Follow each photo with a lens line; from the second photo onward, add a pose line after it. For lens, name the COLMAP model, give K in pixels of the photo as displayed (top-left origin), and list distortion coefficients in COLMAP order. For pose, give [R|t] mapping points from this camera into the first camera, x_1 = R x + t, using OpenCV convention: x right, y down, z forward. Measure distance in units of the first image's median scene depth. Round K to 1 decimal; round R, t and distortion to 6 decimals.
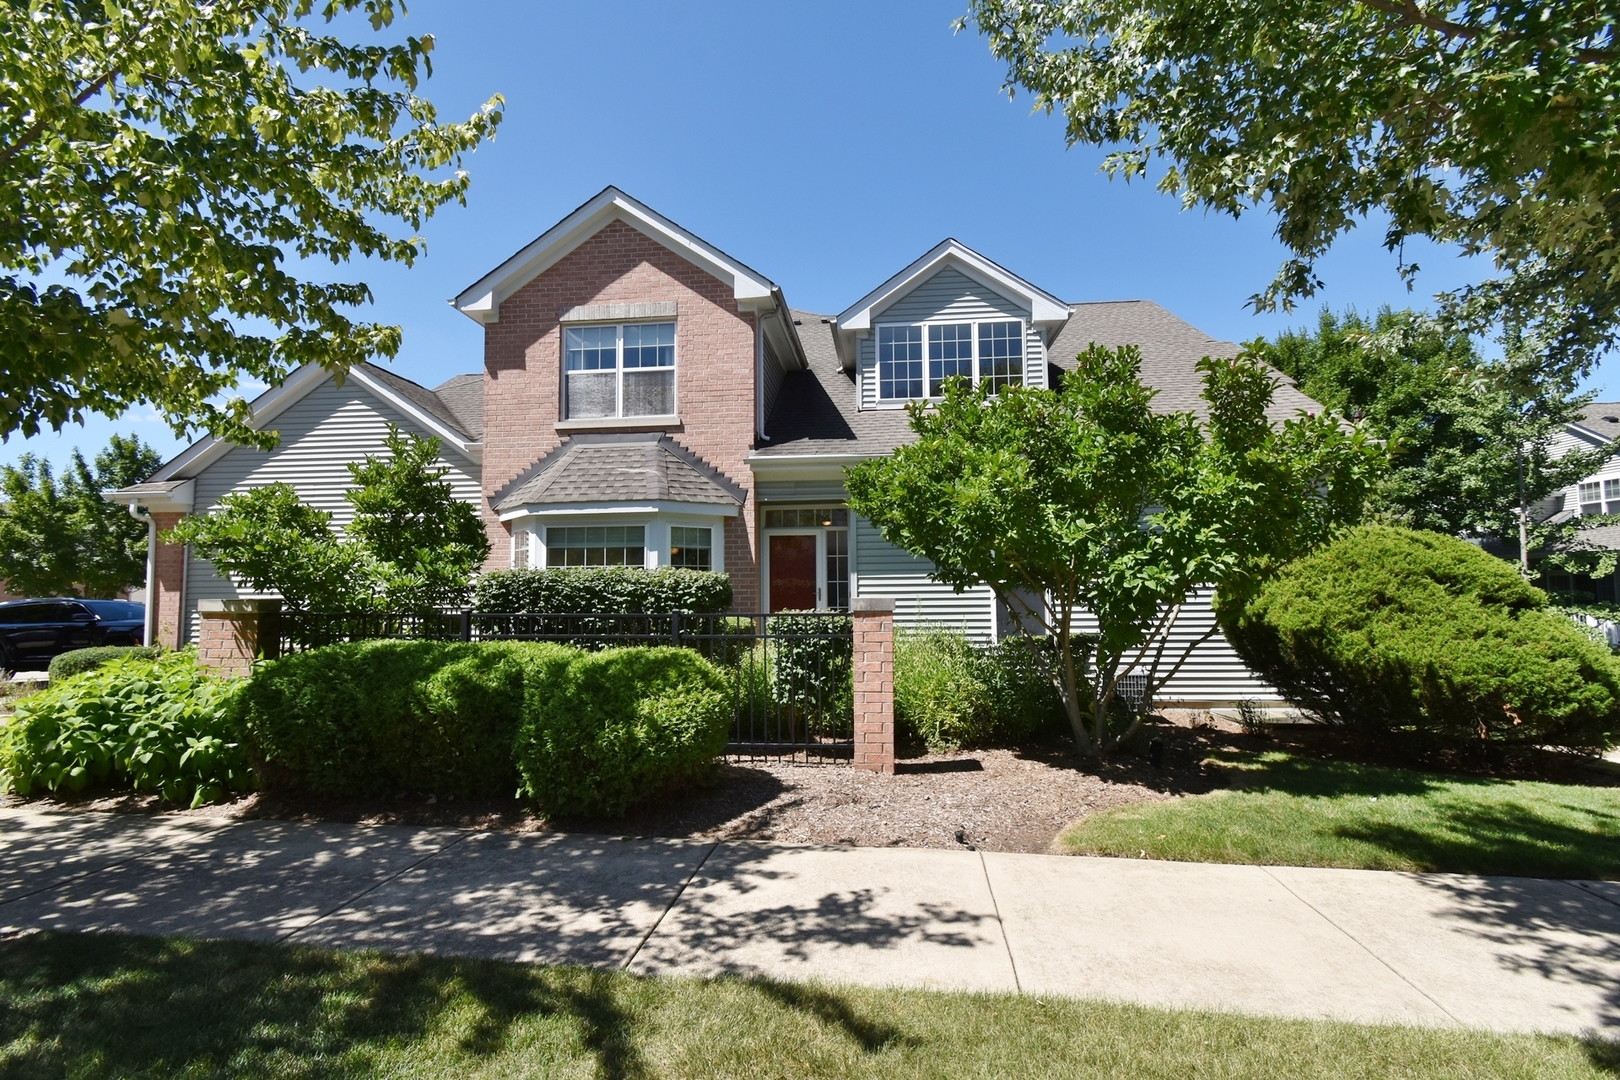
lens RADIAL K [[712.7, 0, 811.2], [0, 712.7, 546.9], [0, 0, 1]] dist [-0.000927, -0.000569]
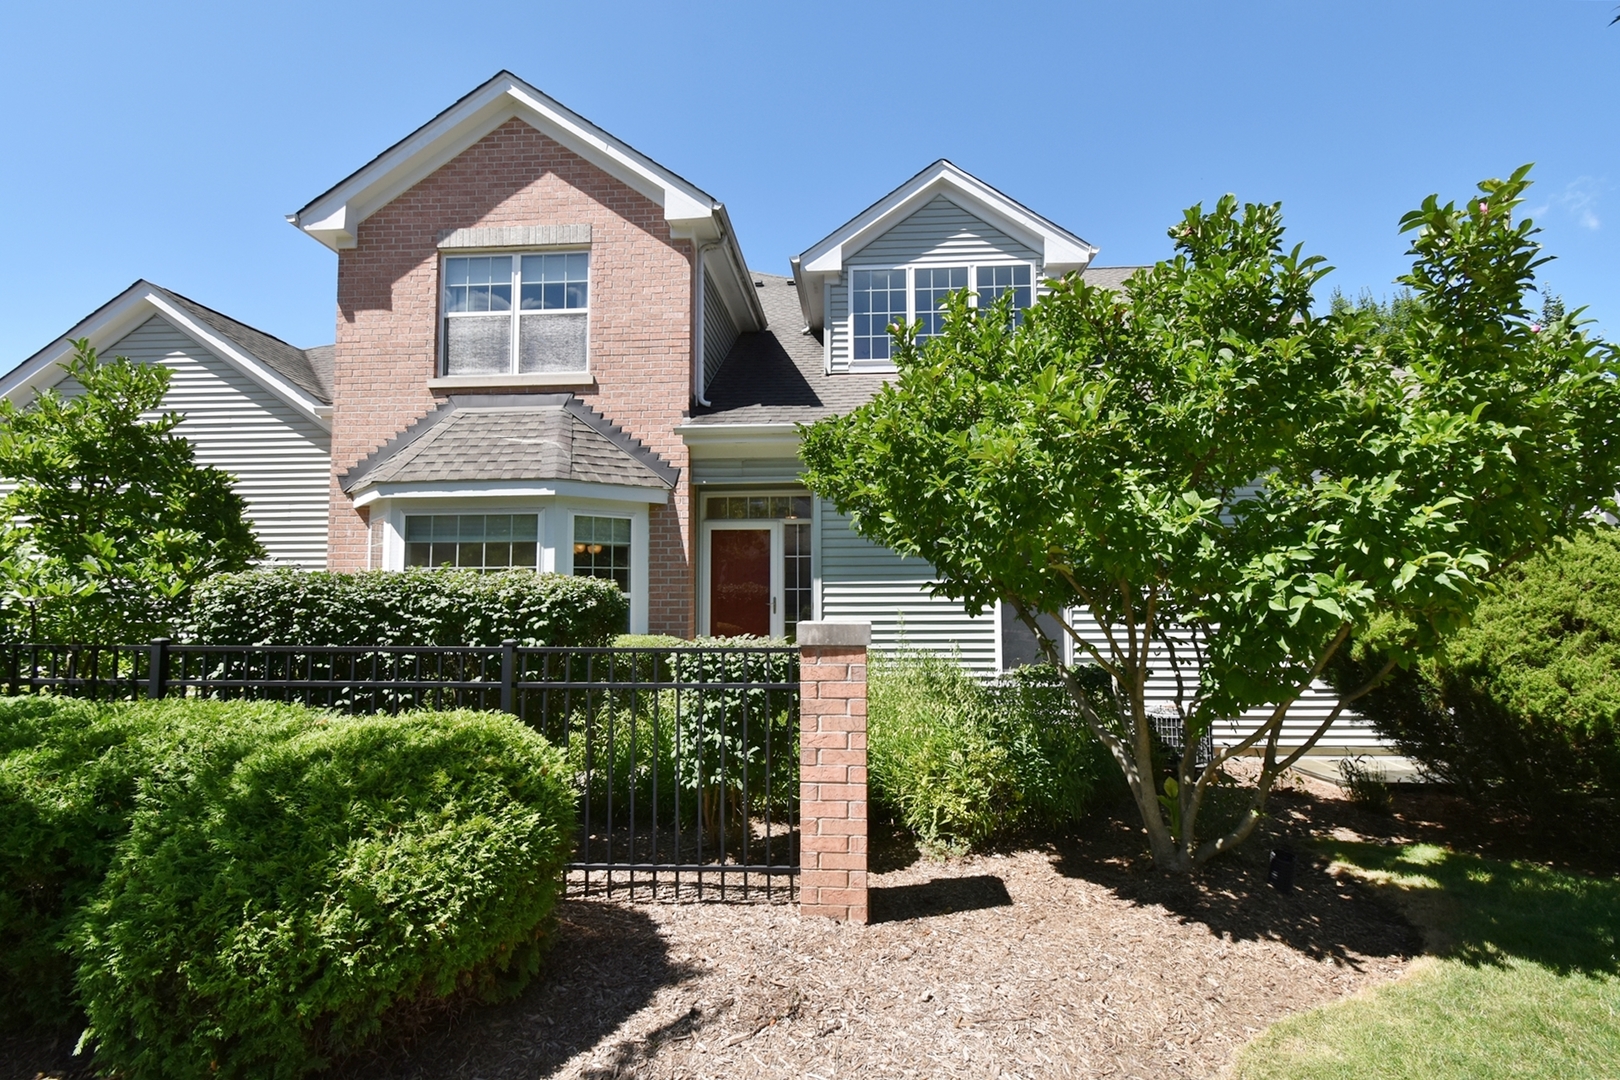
lens RADIAL K [[712.7, 0, 811.2], [0, 712.7, 546.9], [0, 0, 1]] dist [-0.000927, -0.000569]
pose [[0.999416, 0.007250, 0.033406, 0.027637], [-0.007121, 0.999967, -0.003989, 0.005758], [-0.033434, 0.003749, 0.999434, 0.235902]]
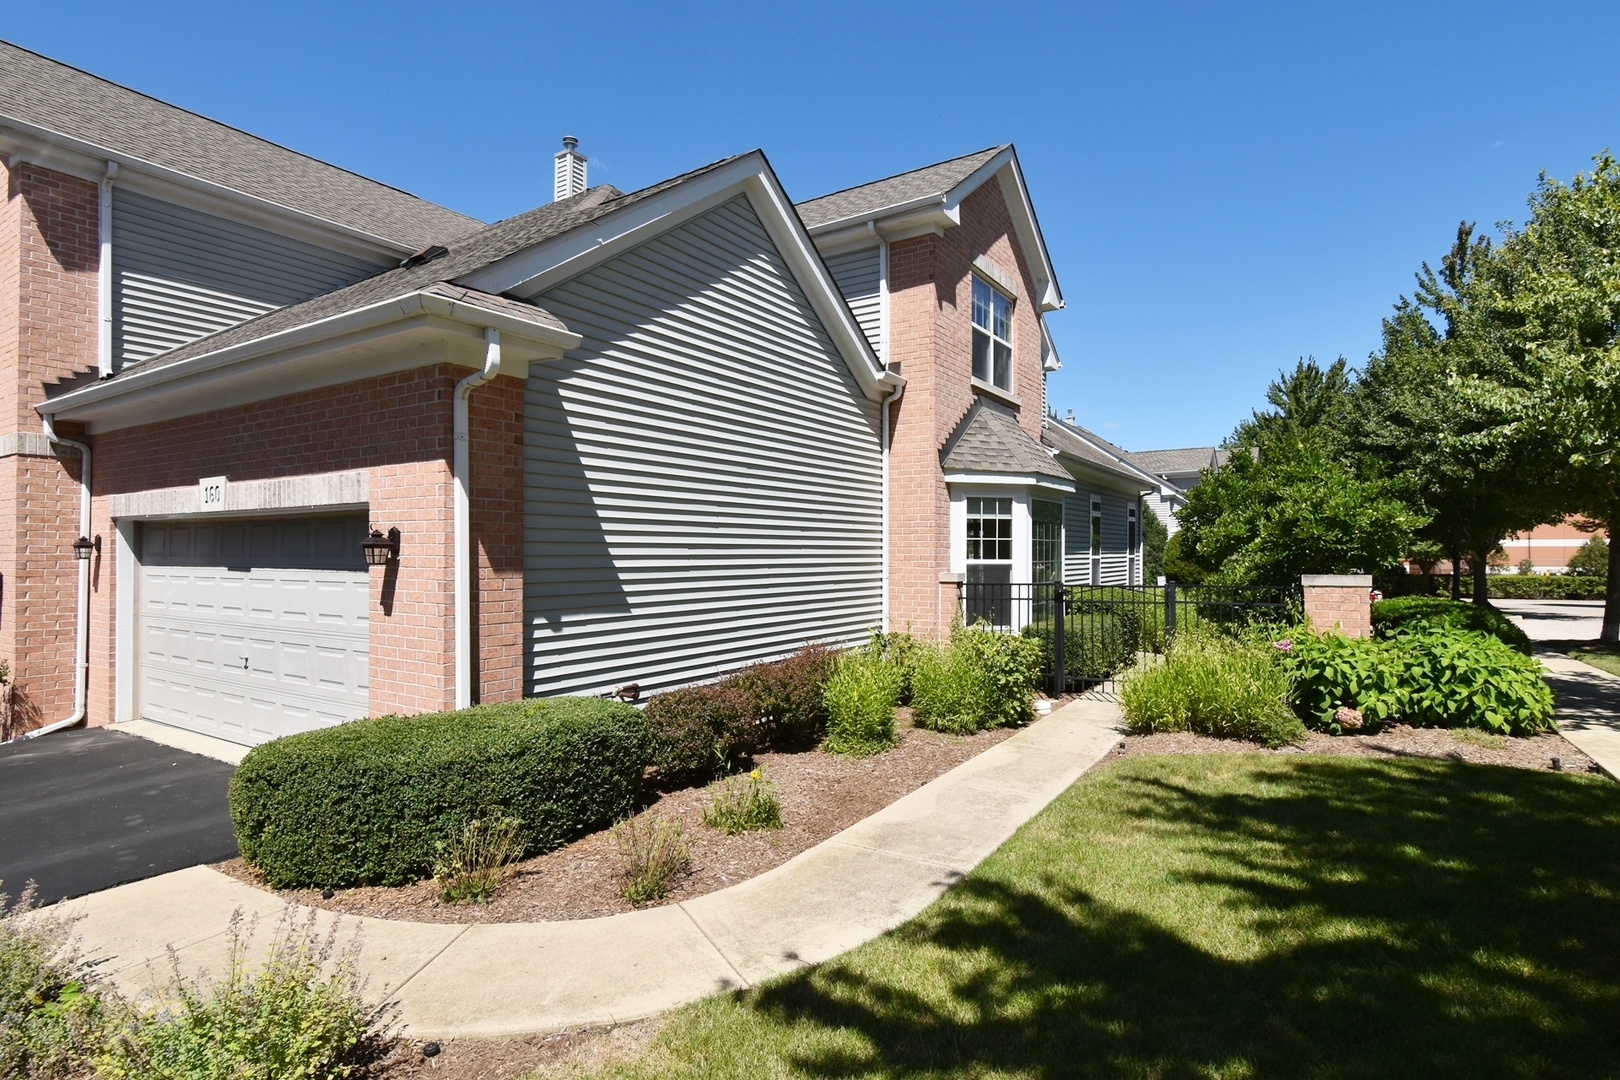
lens RADIAL K [[840.0, 0, 810.0], [0, 840.0, 540.0], [0, 0, 1]] dist [-0.019050, -0.000645]
pose [[0.456010, 0.022522, 0.889690, -1.471738], [-0.058419, 0.998281, 0.004671, 0.040028], [-0.888055, -0.054105, 0.456542, 0.726204]]
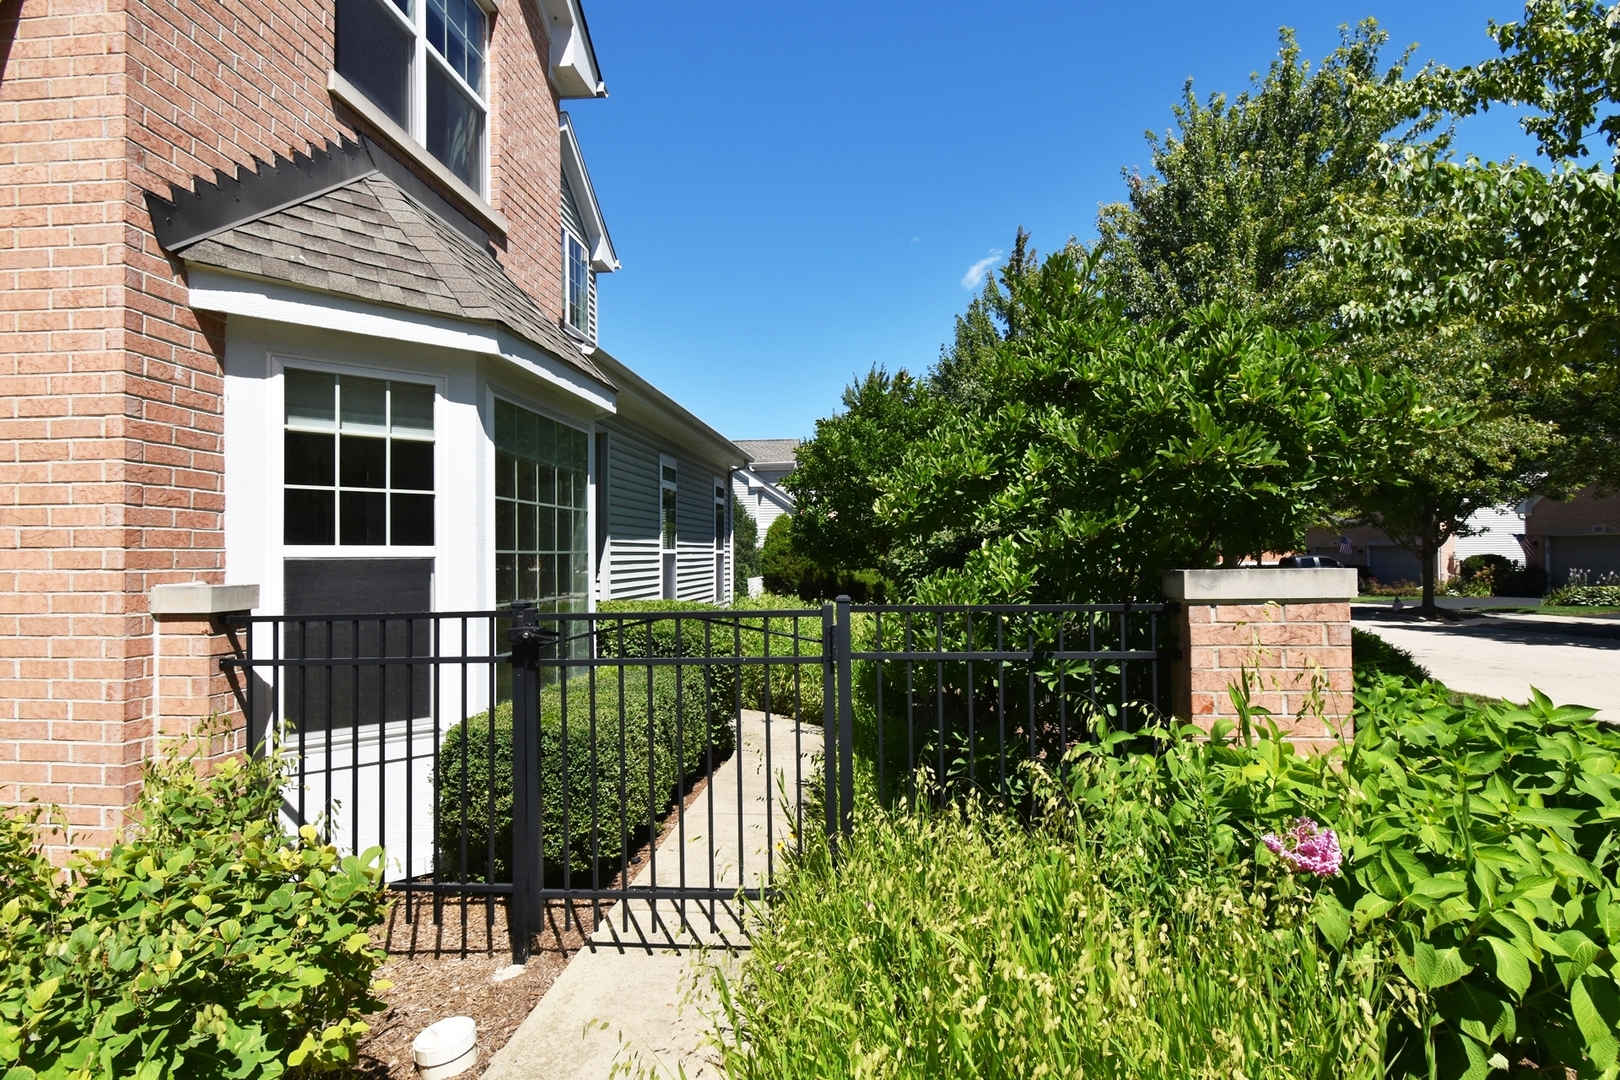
lens RADIAL K [[826.6, 0, 810.0], [0, 826.6, 540.0], [0, 0, 1]] dist [0.002886, 0.000310]
pose [[-0.005590, 0.026945, 0.999621, -0.798343], [-0.048304, 0.998463, -0.027184, 0.054291], [-0.998817, -0.048438, -0.004280, 0.803572]]
